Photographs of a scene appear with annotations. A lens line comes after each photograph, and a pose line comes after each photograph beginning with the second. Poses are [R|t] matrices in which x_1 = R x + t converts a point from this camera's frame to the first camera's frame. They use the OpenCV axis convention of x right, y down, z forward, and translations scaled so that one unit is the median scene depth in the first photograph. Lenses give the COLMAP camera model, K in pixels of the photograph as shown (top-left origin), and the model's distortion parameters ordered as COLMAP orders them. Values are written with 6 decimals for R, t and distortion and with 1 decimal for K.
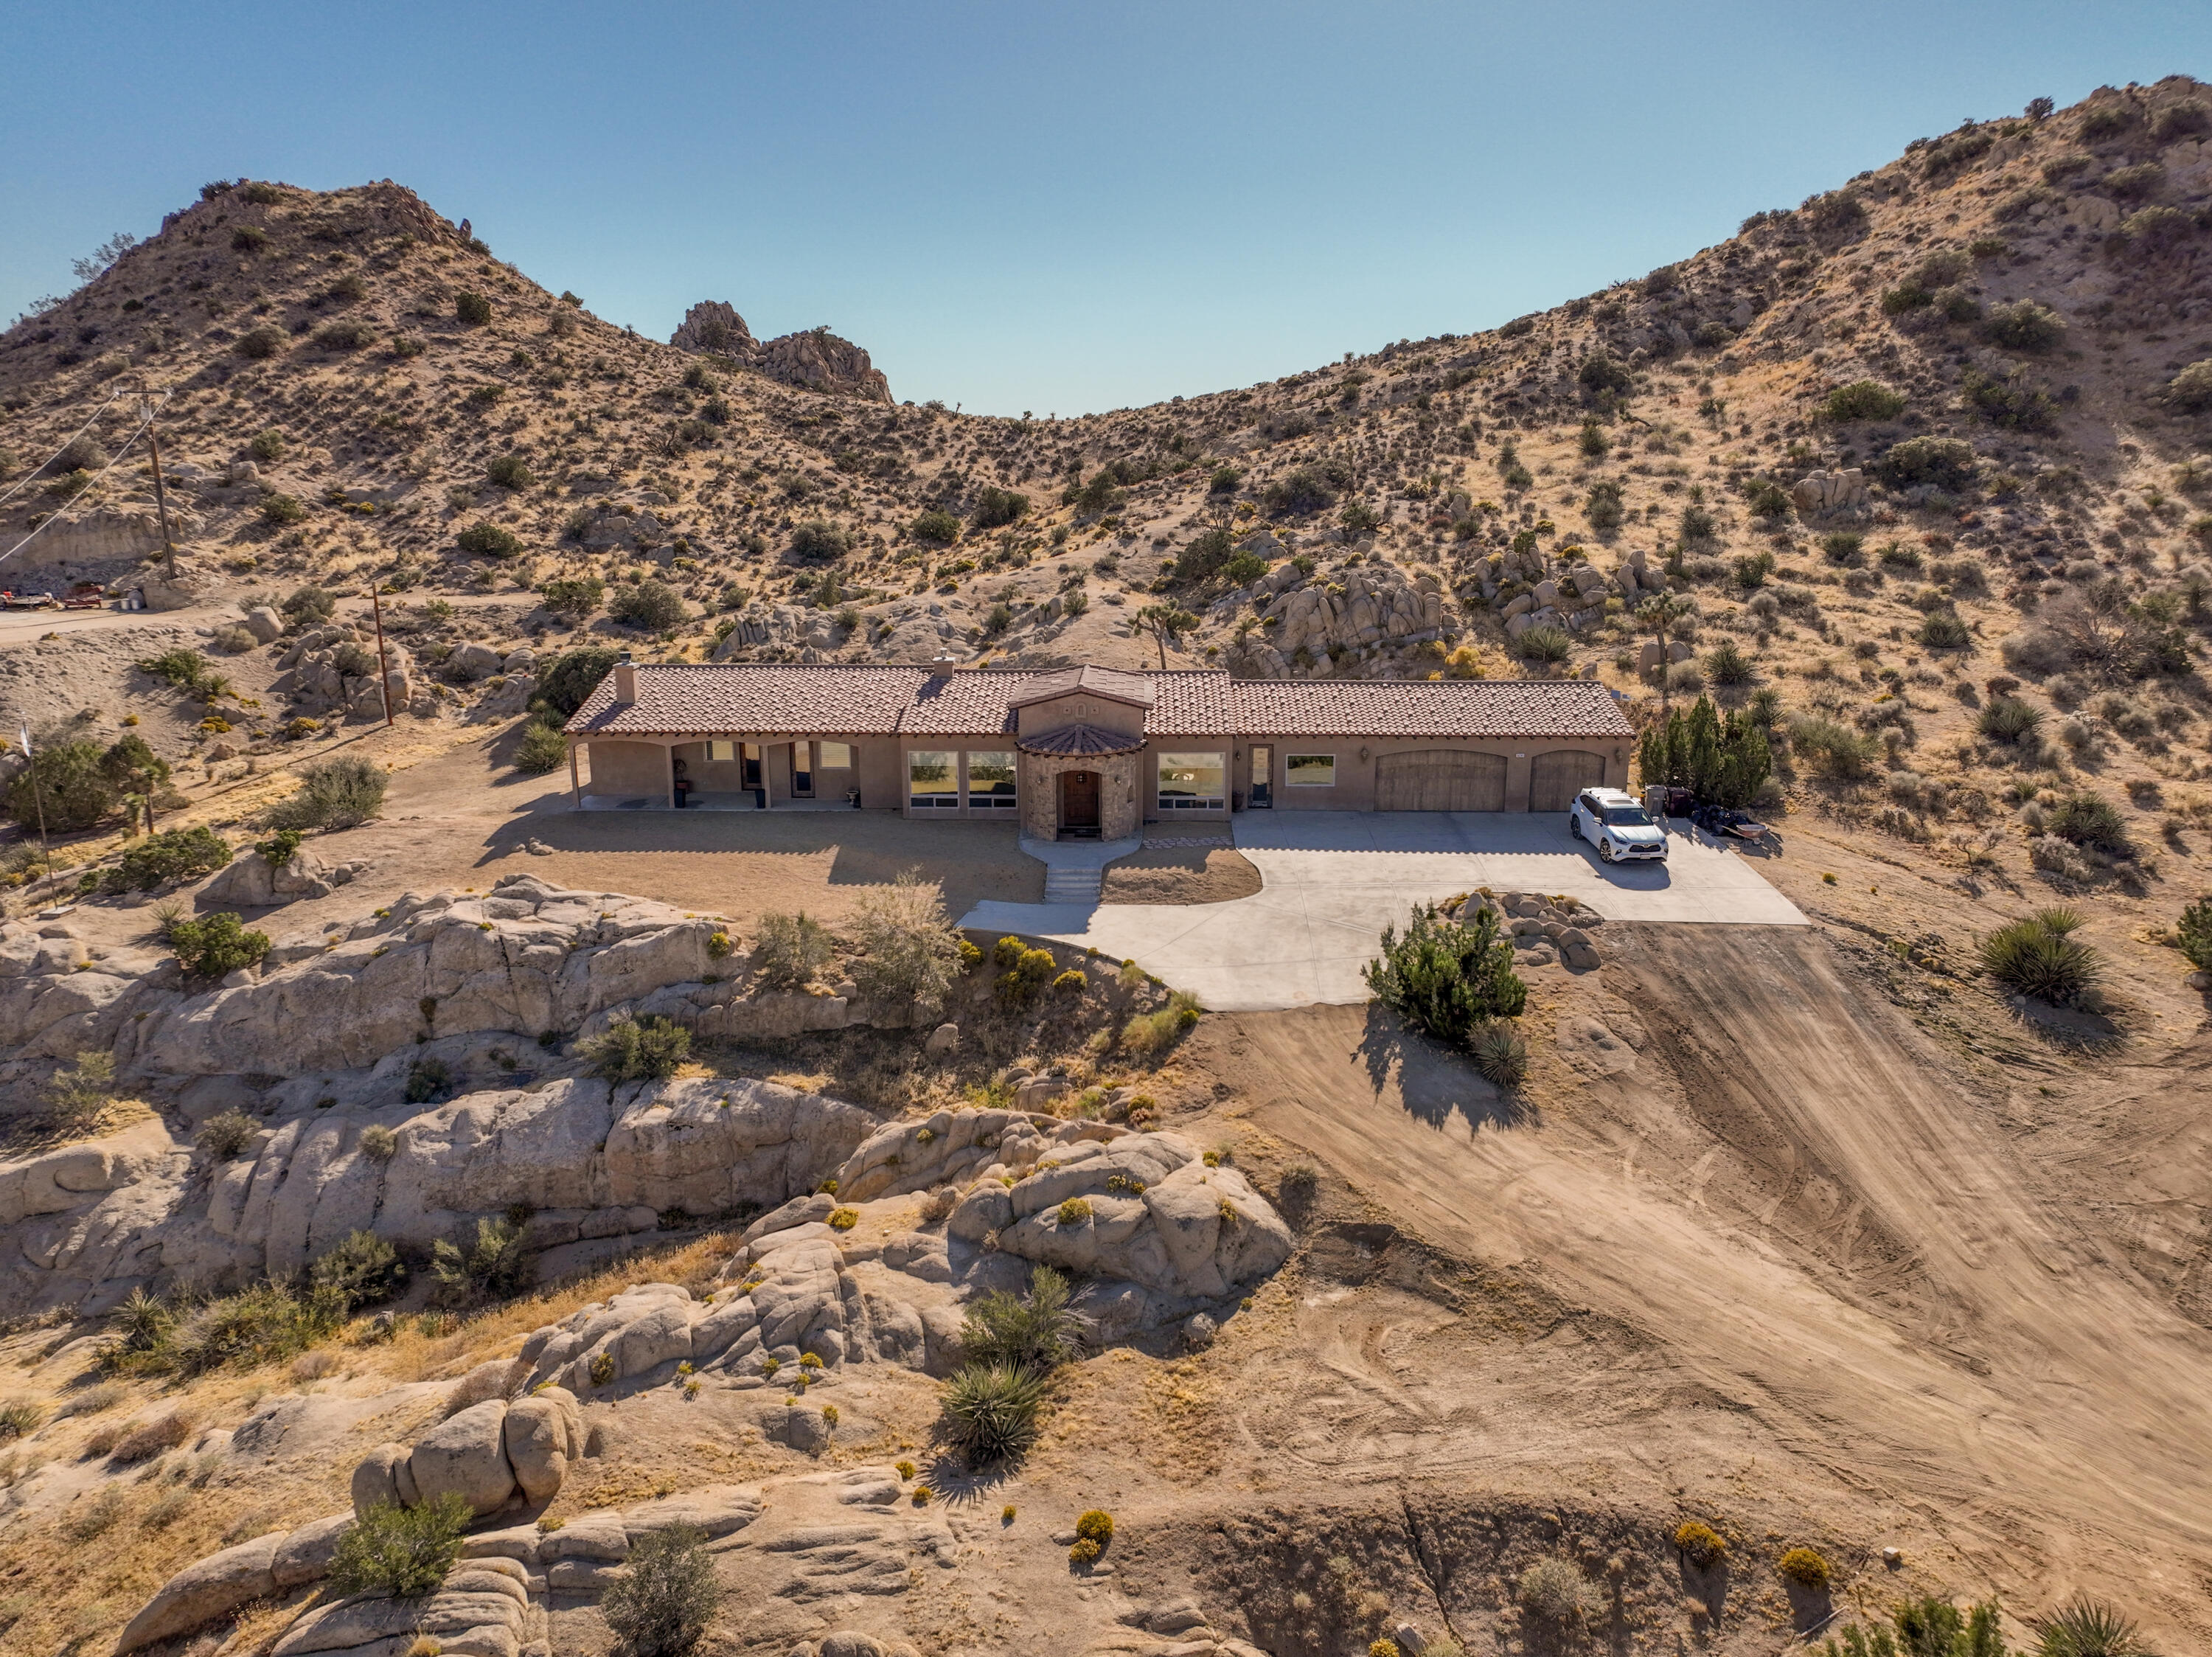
lens RADIAL K [[1554.9, 0, 1105.0], [0, 1554.9, 827.2], [0, 0, 1]] dist [-0.004895, 0.022547]
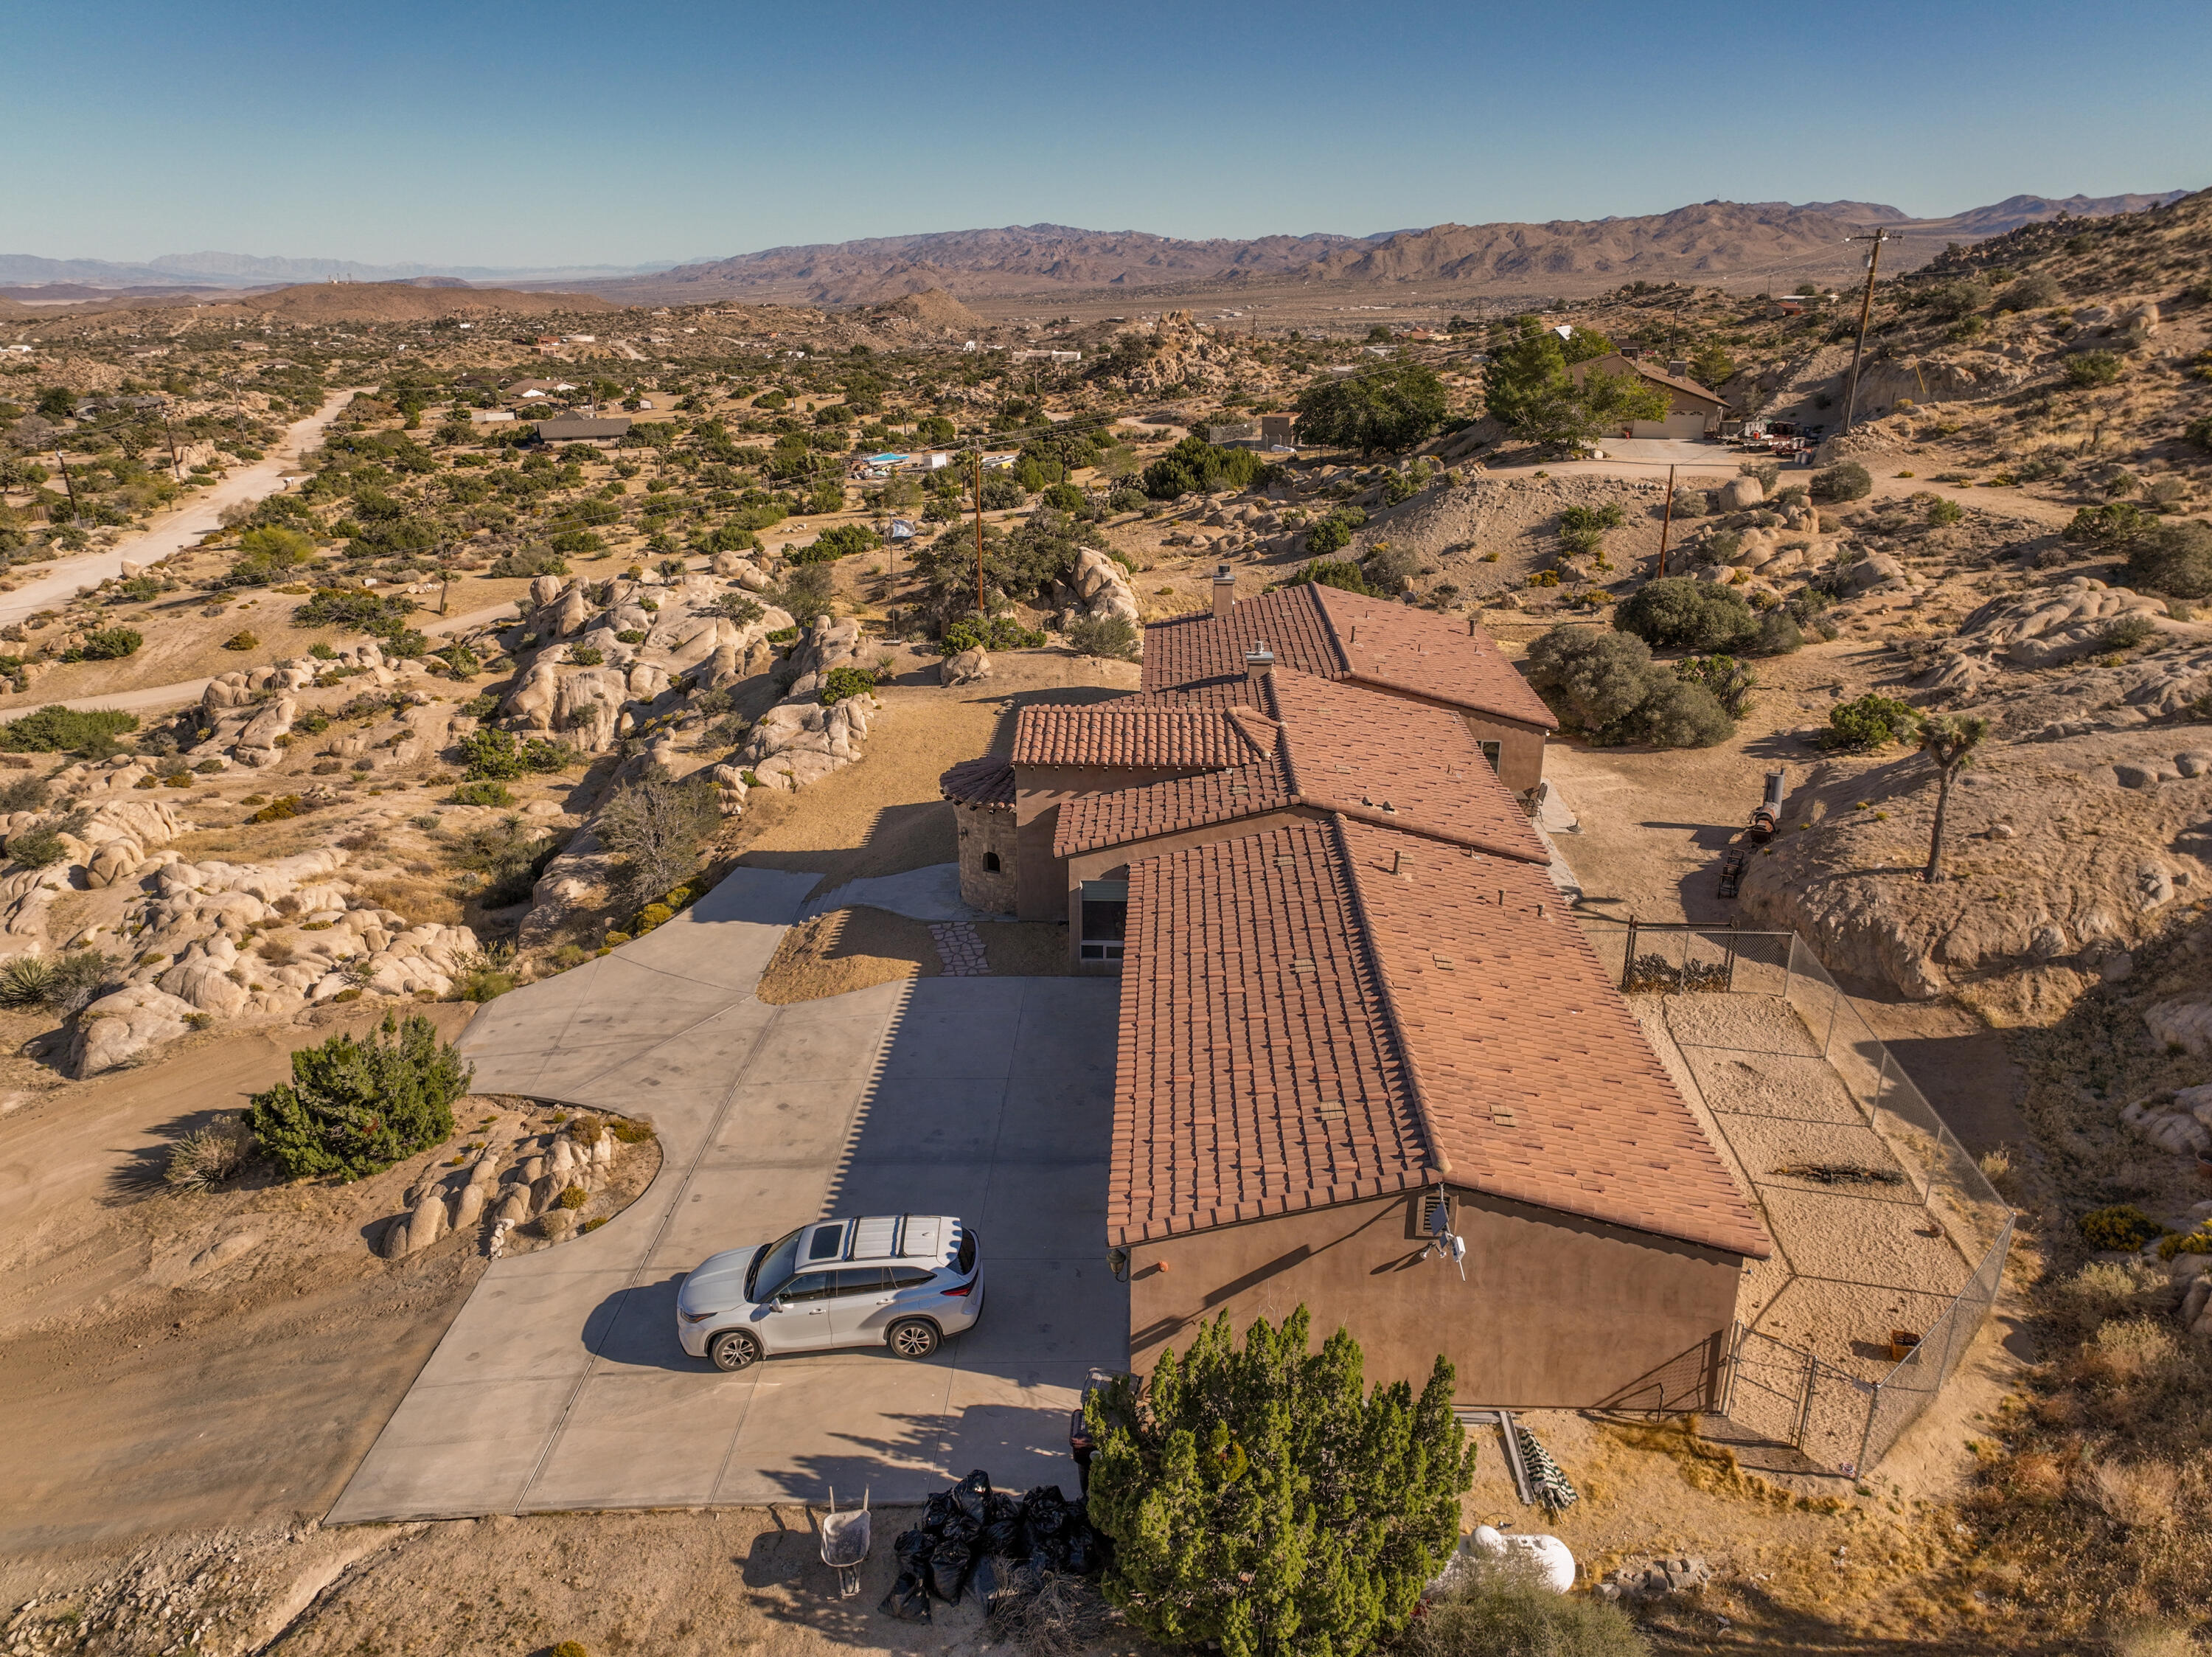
lens RADIAL K [[1554.9, 0, 1102.6], [0, 1554.9, 829.7], [0, 0, 1]] dist [-0.004895, 0.022547]
pose [[-0.011942, 0.352719, -0.935653, 0.323301], [-0.226413, 0.910463, 0.346112, -0.139758], [0.973958, 0.215977, 0.068987, 0.450371]]
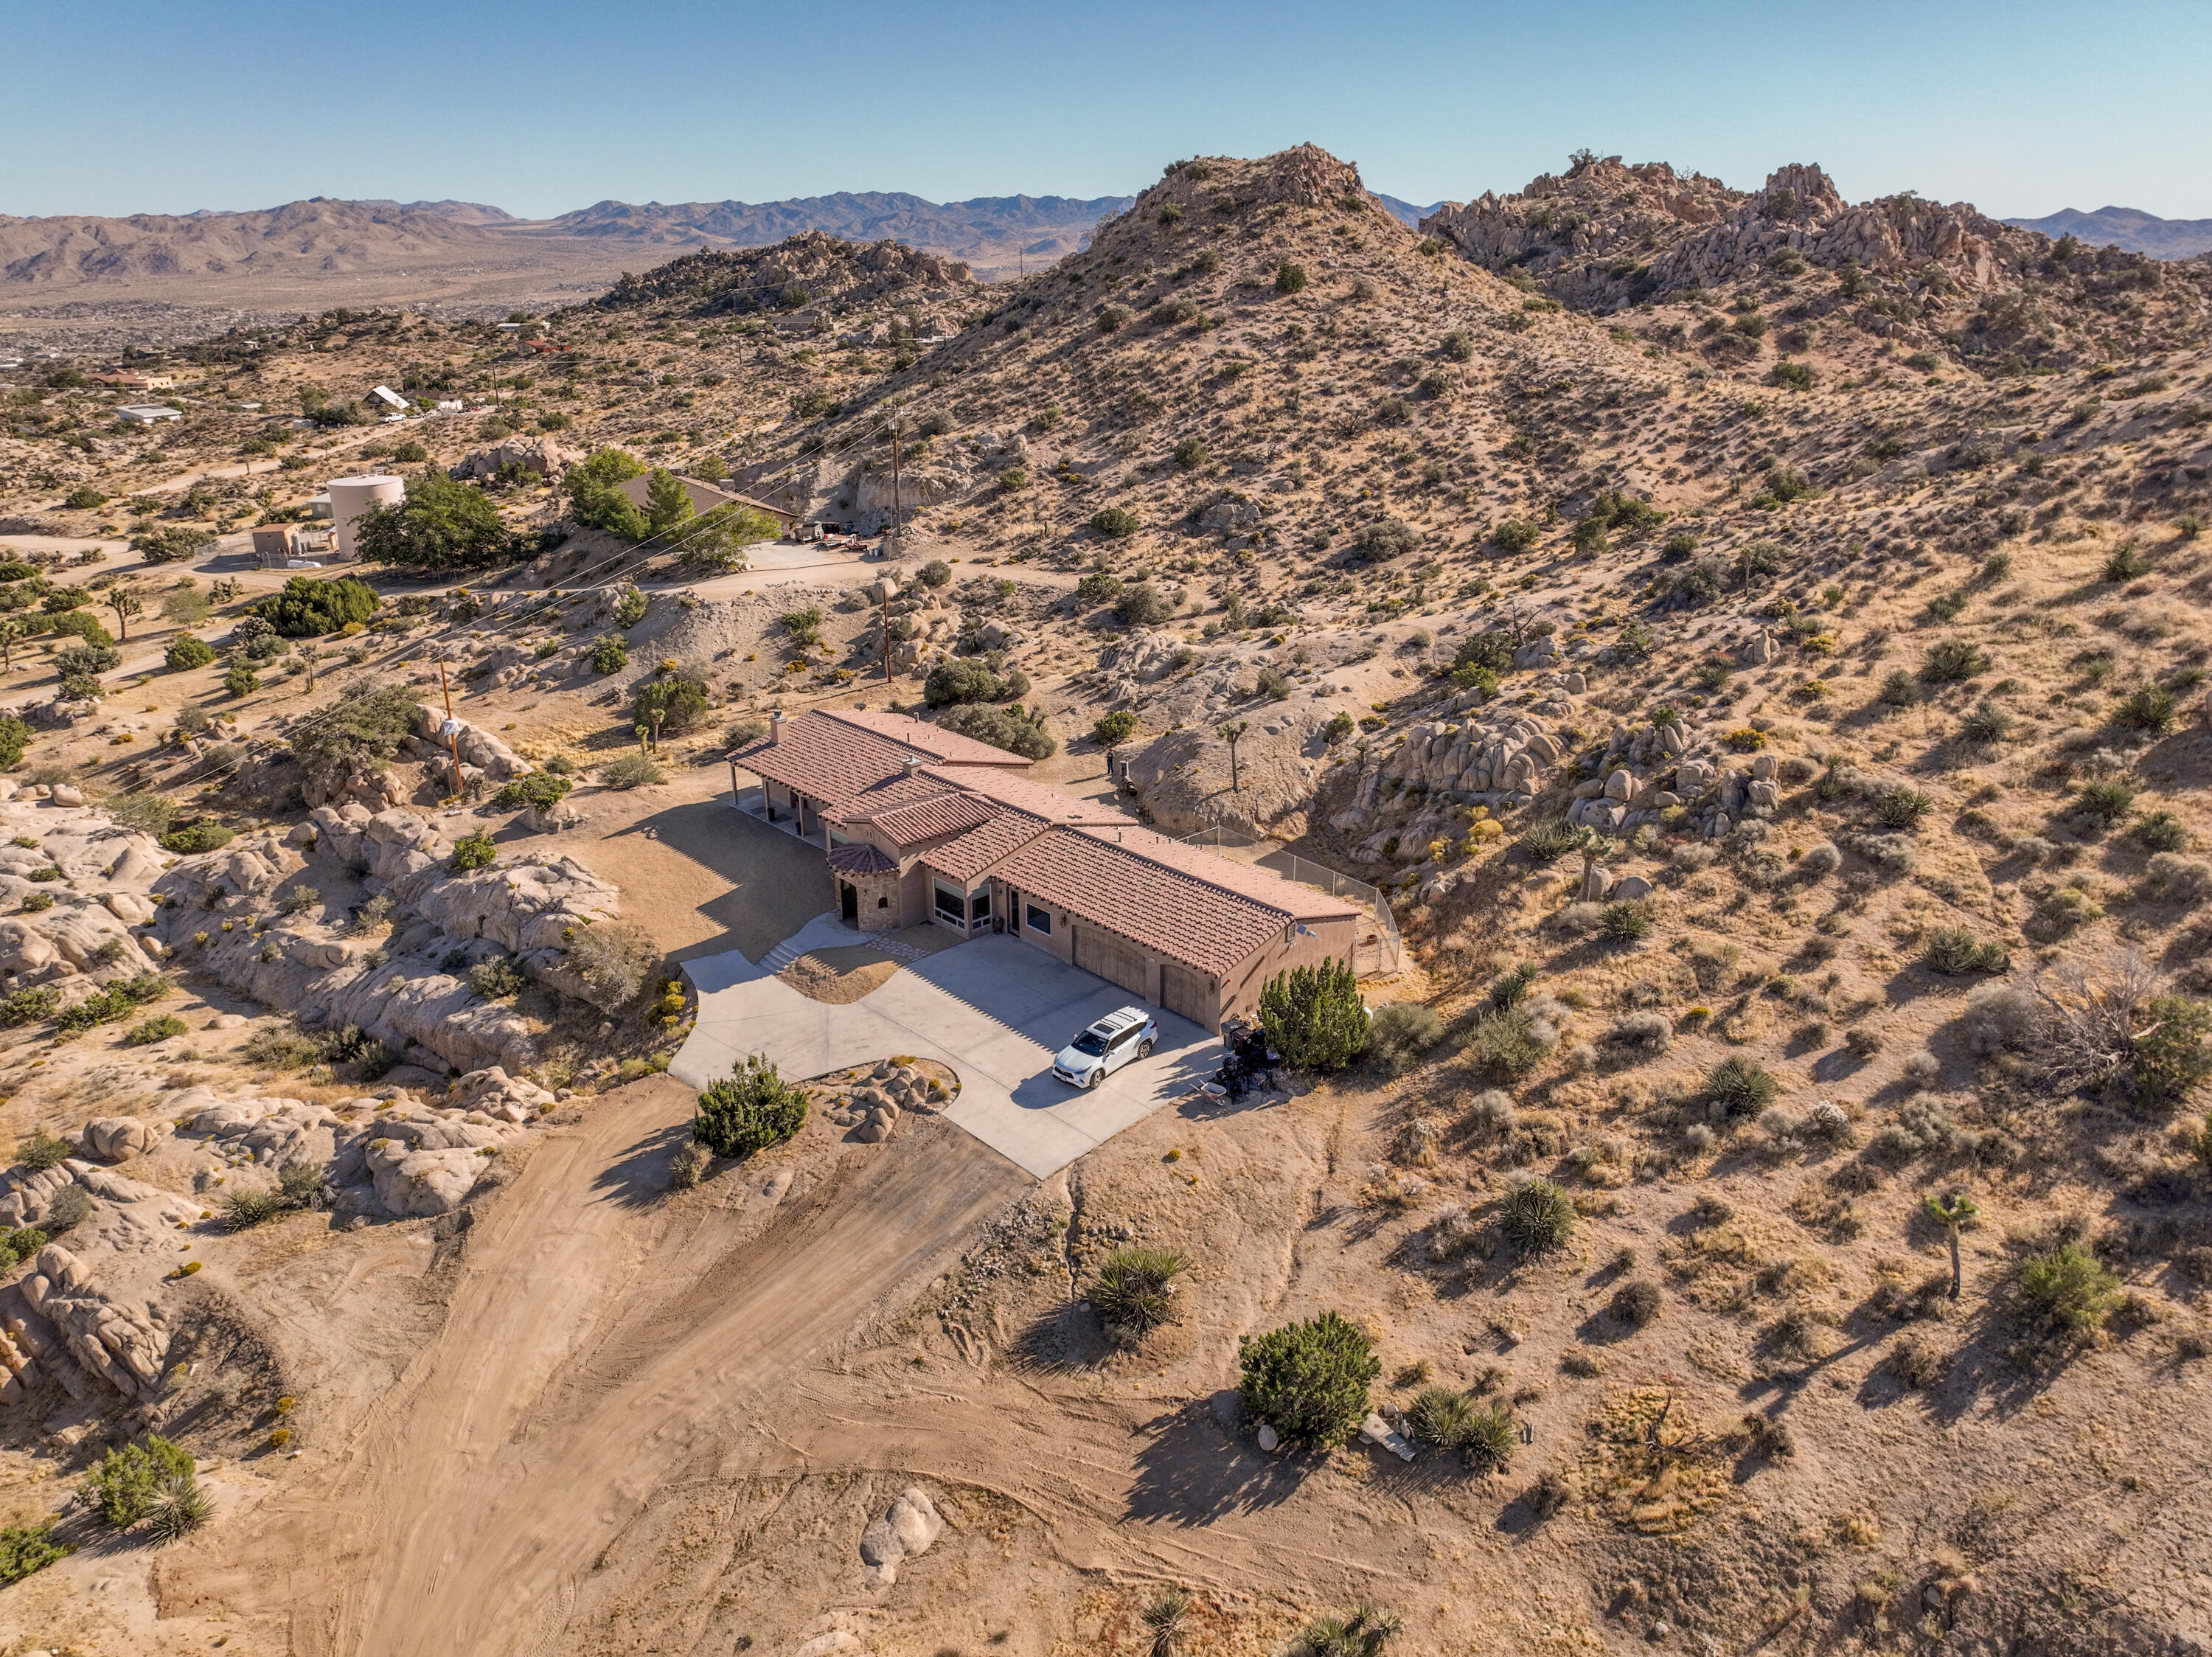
lens RADIAL K [[1554.9, 0, 1103.4], [0, 1554.9, 832.5], [0, 0, 1]] dist [-0.004895, 0.022547]
pose [[0.701493, 0.254489, -0.665690, 0.479018], [-0.163553, 0.966627, 0.197186, -0.175011], [0.693656, -0.029449, 0.719704, 0.063459]]
